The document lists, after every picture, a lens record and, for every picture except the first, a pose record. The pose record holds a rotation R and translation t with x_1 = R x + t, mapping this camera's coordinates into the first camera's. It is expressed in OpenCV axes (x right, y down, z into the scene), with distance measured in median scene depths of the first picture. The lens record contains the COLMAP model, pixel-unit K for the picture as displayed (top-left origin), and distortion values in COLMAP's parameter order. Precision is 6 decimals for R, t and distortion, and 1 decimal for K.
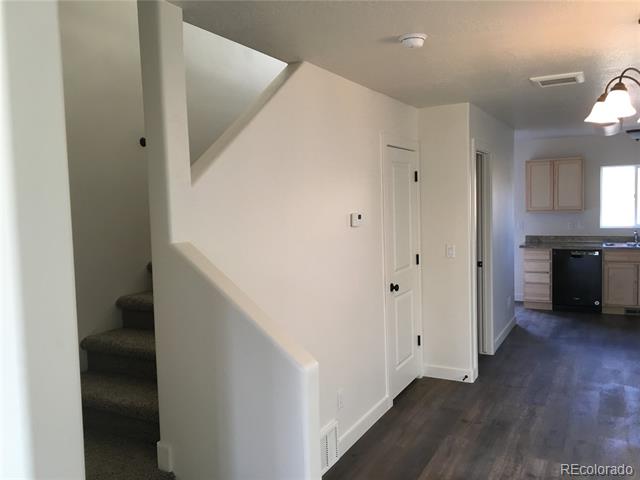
lens RADIAL K [[541.8, 0, 319.1], [0, 541.8, 242.7], [0, 0, 1]] dist [0.010628, 0.005129]
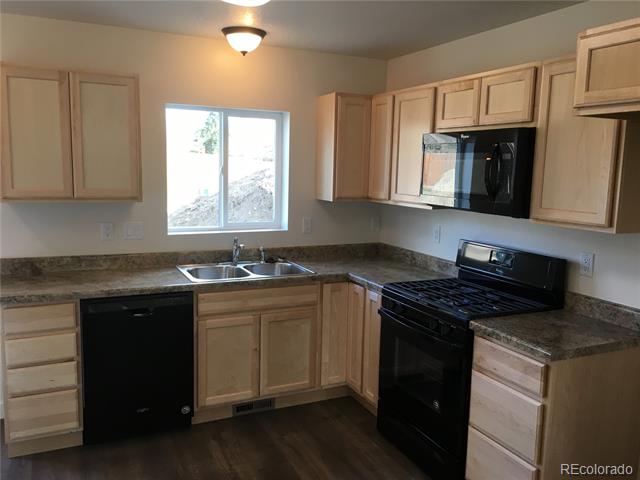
lens RADIAL K [[541.8, 0, 319.4], [0, 541.8, 243.5], [0, 0, 1]] dist [0.010628, 0.005129]
pose [[0.594257, -0.057125, 0.802244, 0.218988], [0.027043, 0.998330, 0.051056, -0.042772], [-0.803821, -0.008646, 0.594809, 0.625341]]
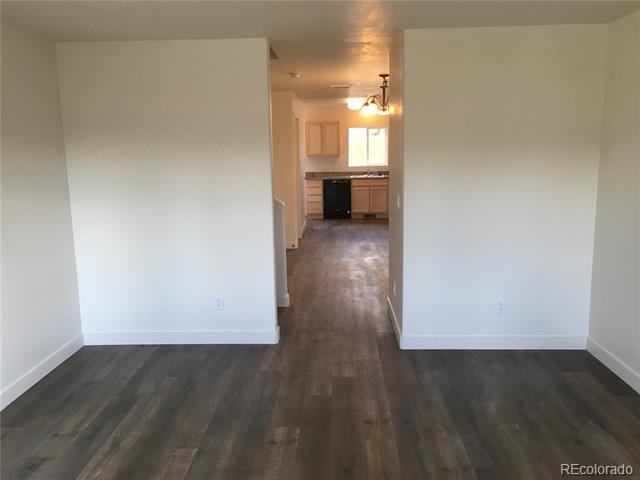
lens RADIAL K [[541.8, 0, 319.0], [0, 541.8, 238.0], [0, 0, 1]] dist [0.010628, 0.005129]
pose [[0.897060, -0.059853, 0.437838, -0.283393], [0.027378, 0.996409, 0.080117, 0.053692], [-0.441061, -0.059882, 0.895477, -0.419799]]
